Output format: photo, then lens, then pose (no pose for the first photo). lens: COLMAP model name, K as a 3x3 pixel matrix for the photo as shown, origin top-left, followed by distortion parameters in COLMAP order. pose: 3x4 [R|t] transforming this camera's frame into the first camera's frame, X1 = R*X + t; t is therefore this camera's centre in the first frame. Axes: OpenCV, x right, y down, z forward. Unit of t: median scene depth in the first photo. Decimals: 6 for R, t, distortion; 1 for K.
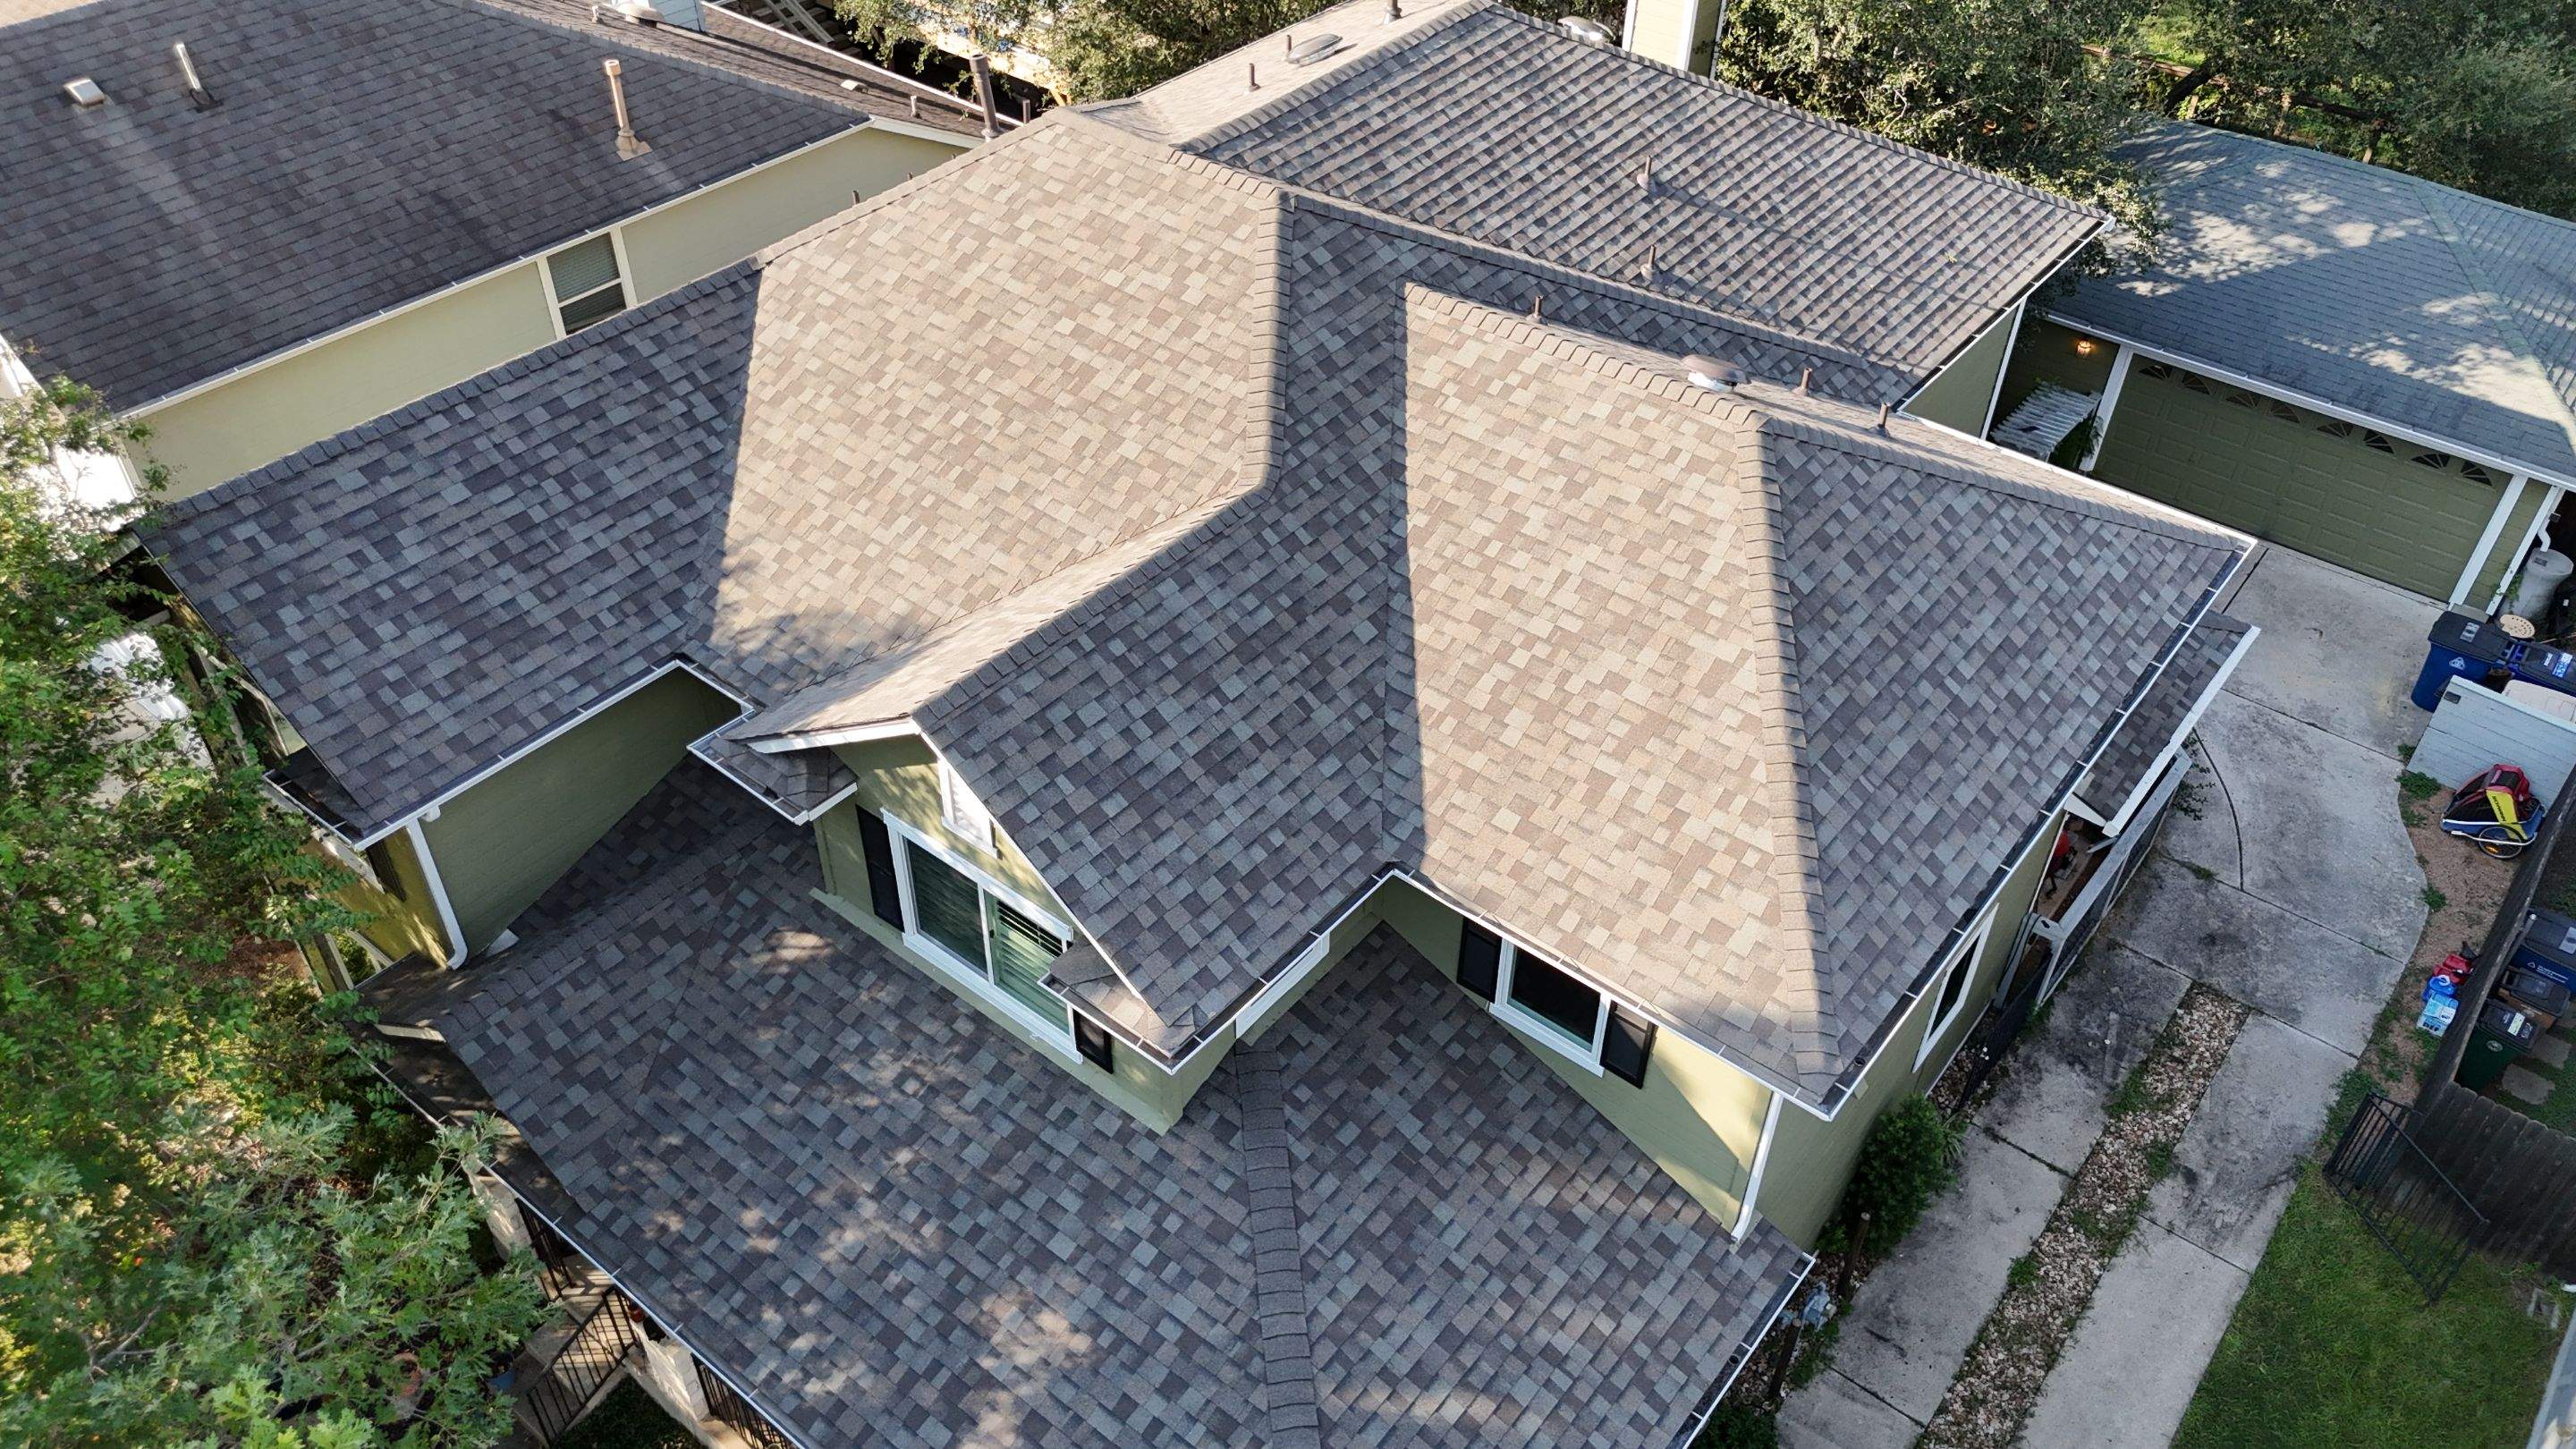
lens RADIAL K [[1884.7, 0, 1278.1], [0, 1884.7, 684.8], [0, 0, 1]] dist [0.093605, -0.100235]
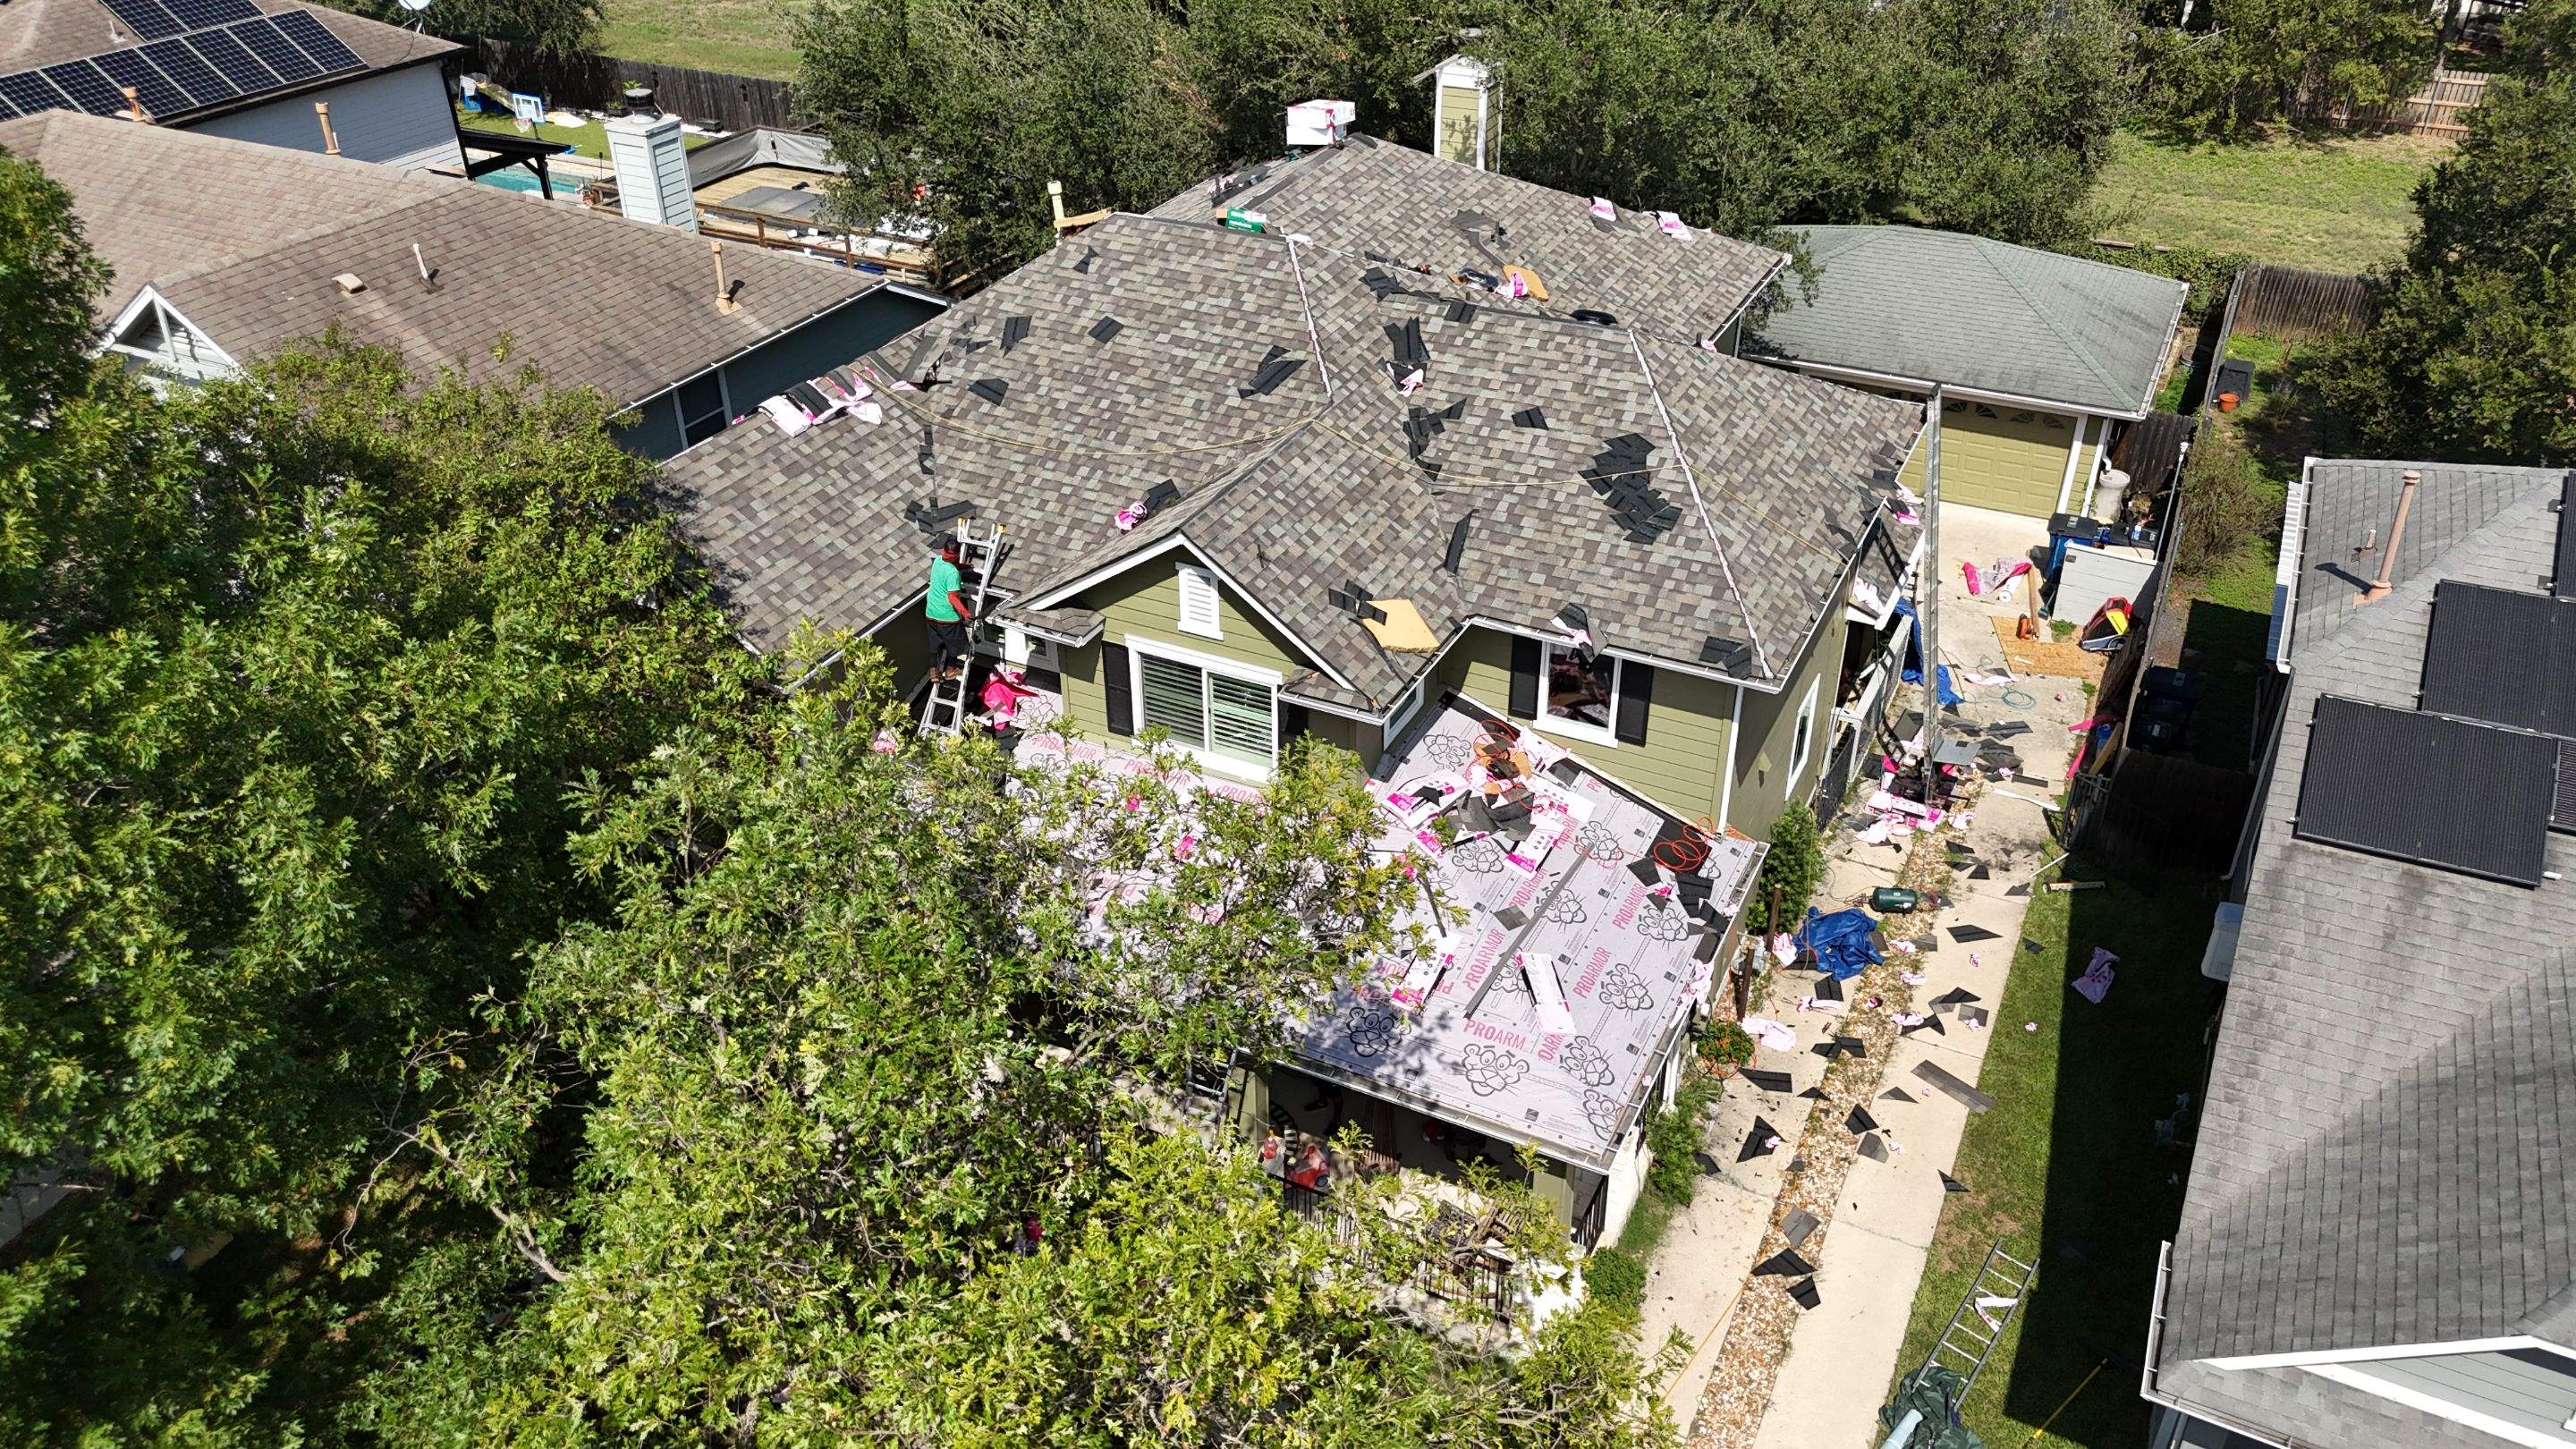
lens RADIAL K [[1865.0, 0, 1273.2], [0, 1865.0, 667.4], [0, 0, 1]] dist [0.138921, -0.251383]
pose [[0.978005, -0.126667, 0.165716, -0.311640], [0.150505, 0.978615, -0.140220, 0.285900], [-0.144411, 0.162077, 0.976154, -0.402272]]
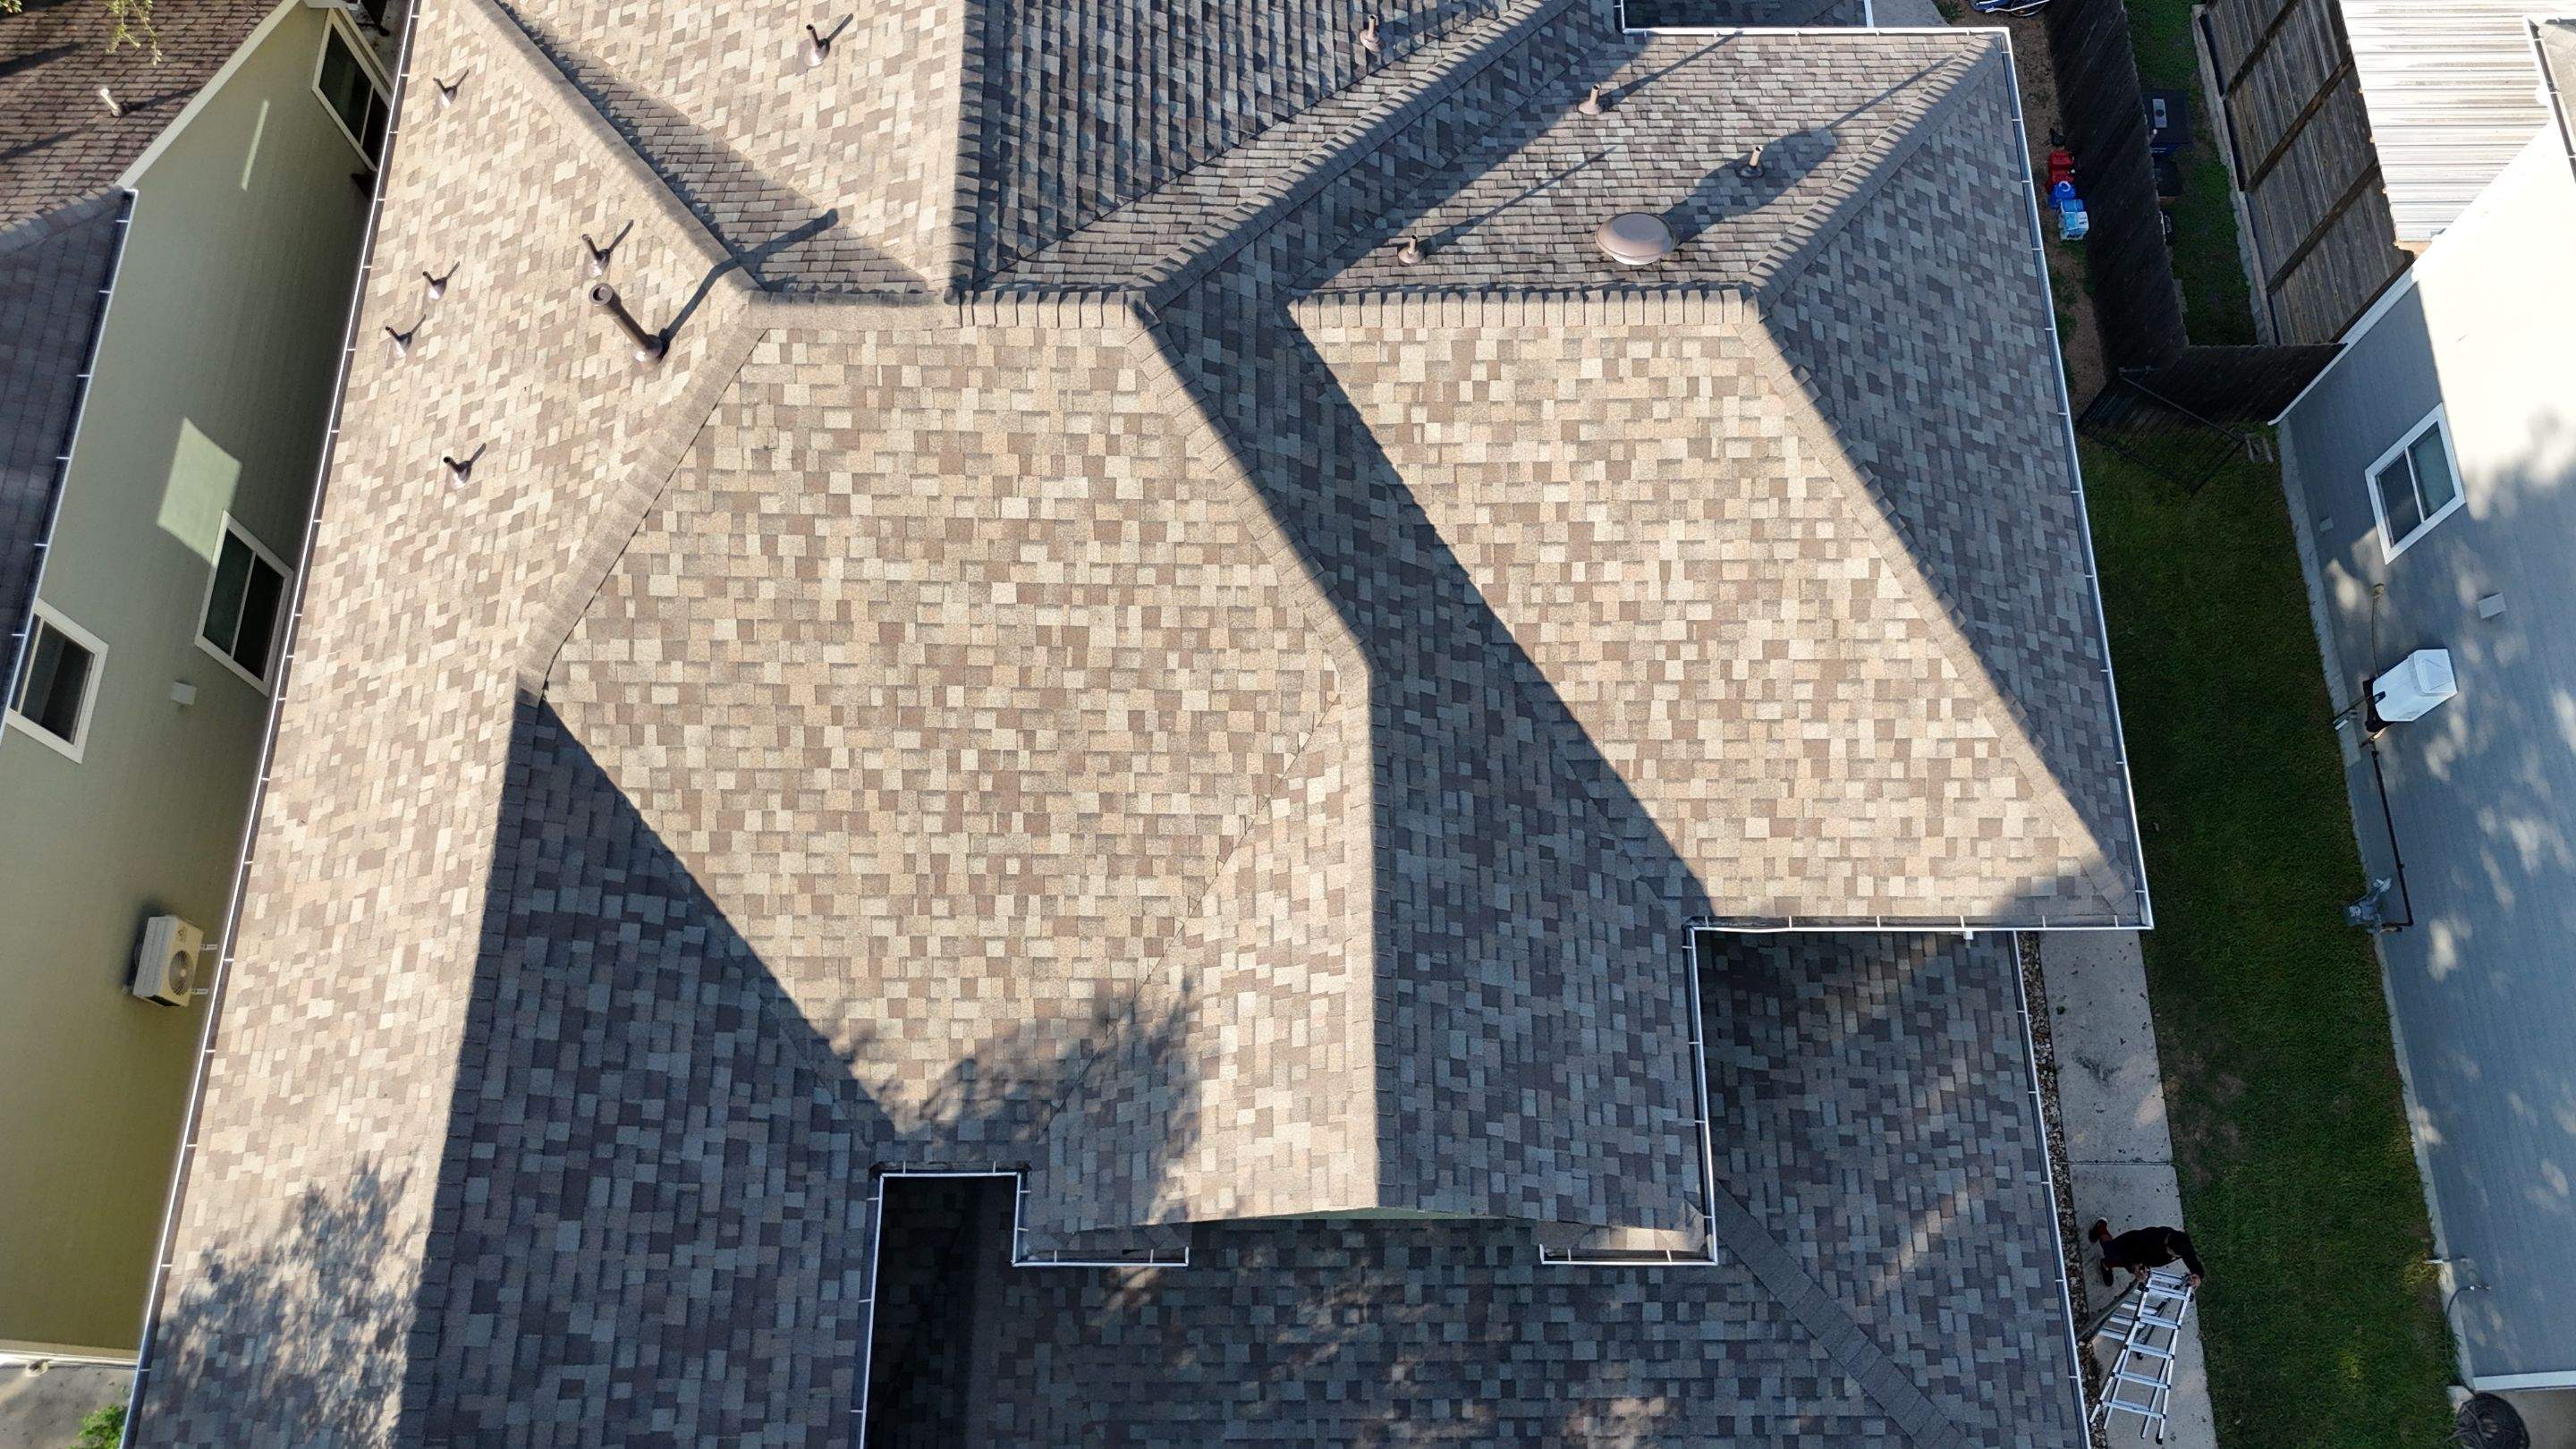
lens RADIAL K [[1906.4, 0, 1262.0], [0, 1906.4, 683.8], [0, 0, 1]] dist [0.088442, -0.091938]
pose [[0.777898, -0.592033, 0.210644, -0.230177], [0.412632, 0.734069, 0.539331, -0.578840], [-0.473929, -0.332626, 0.815323, 0.263881]]
